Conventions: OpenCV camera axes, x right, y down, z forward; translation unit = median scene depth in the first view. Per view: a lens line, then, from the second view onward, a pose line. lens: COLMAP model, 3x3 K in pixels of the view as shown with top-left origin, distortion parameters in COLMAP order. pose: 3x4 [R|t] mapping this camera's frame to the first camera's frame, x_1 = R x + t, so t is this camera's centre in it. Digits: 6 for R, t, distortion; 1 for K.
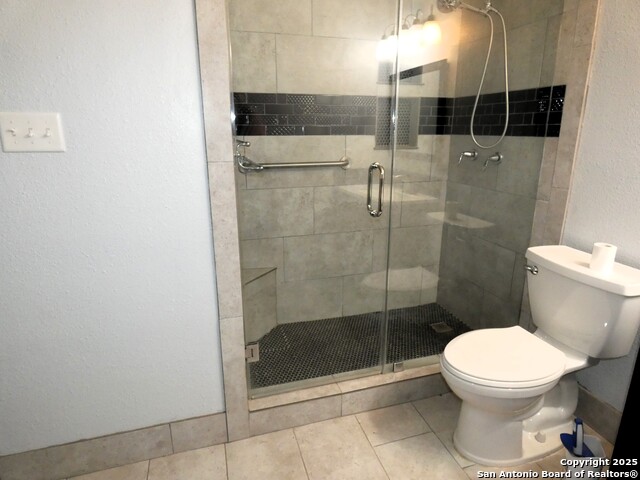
lens RADIAL K [[379.9, 0, 317.1], [0, 379.9, 238.8], [0, 0, 1]] dist [0.003132, -0.017080]
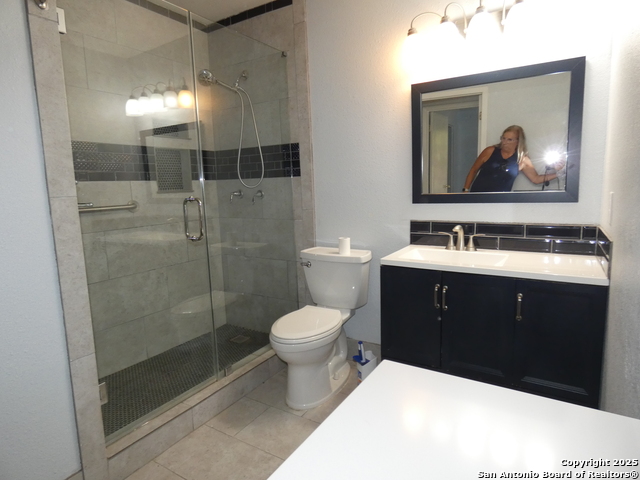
lens RADIAL K [[379.9, 0, 317.1], [0, 379.9, 238.8], [0, 0, 1]] dist [0.003132, -0.017080]
pose [[0.750894, -0.113881, 0.650531, -0.309352], [0.208824, 0.975424, -0.070285, 0.088995], [-0.626539, 0.188623, 0.756221, -0.126933]]
